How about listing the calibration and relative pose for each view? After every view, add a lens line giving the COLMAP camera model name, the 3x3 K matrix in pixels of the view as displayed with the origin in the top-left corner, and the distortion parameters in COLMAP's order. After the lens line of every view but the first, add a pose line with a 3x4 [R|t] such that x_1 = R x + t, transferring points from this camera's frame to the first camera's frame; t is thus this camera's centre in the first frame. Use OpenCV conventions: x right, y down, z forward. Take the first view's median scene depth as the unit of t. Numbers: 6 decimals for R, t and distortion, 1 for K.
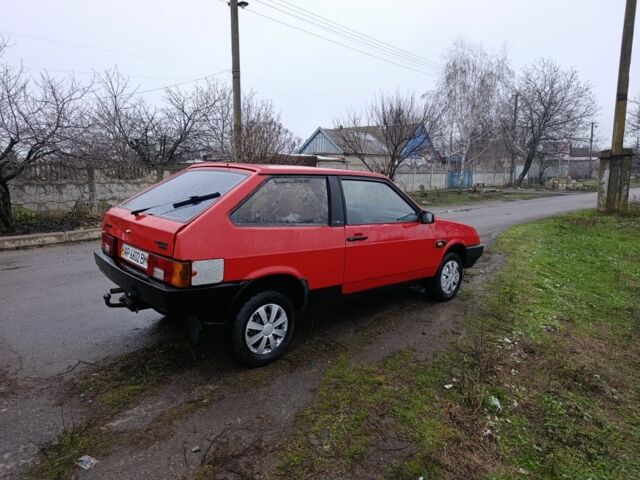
lens RADIAL K [[436.0, 0, 321.1], [0, 436.0, 236.7], [0, 0, 1]] dist [0.009509, -0.003121]
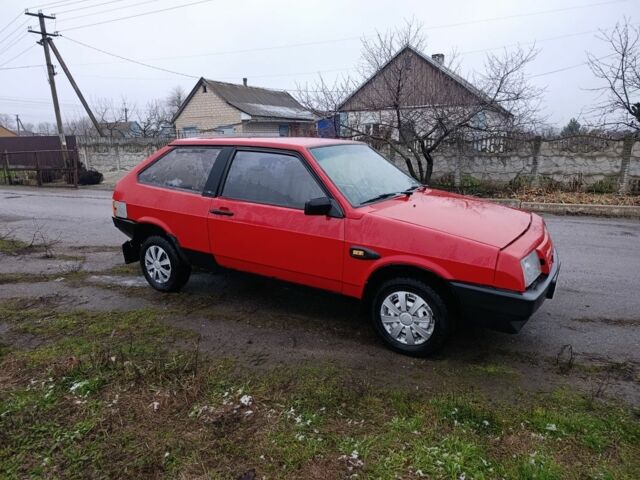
lens RADIAL K [[437.5, 0, 316.6], [0, 437.5, 240.5], [0, 0, 1]] dist [0.002659, -0.004568]
pose [[0.260488, 0.199491, -0.944642, 0.761871], [-0.134706, 0.976360, 0.169044, -0.090969], [0.956034, 0.083215, 0.281202, 0.668997]]
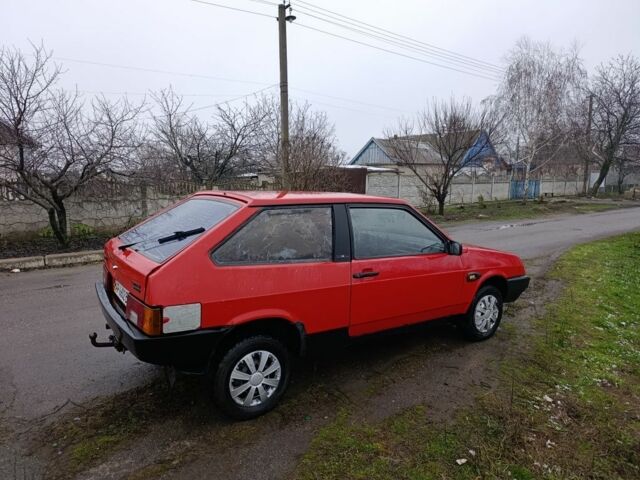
lens RADIAL K [[437.5, 0, 316.6], [0, 437.5, 240.5], [0, 0, 1]] dist [0.002659, -0.004568]
pose [[0.989458, 0.006222, -0.144687, 0.079954], [-0.007991, 0.999900, -0.011648, -0.038949], [0.144600, 0.012681, 0.989409, 0.075320]]
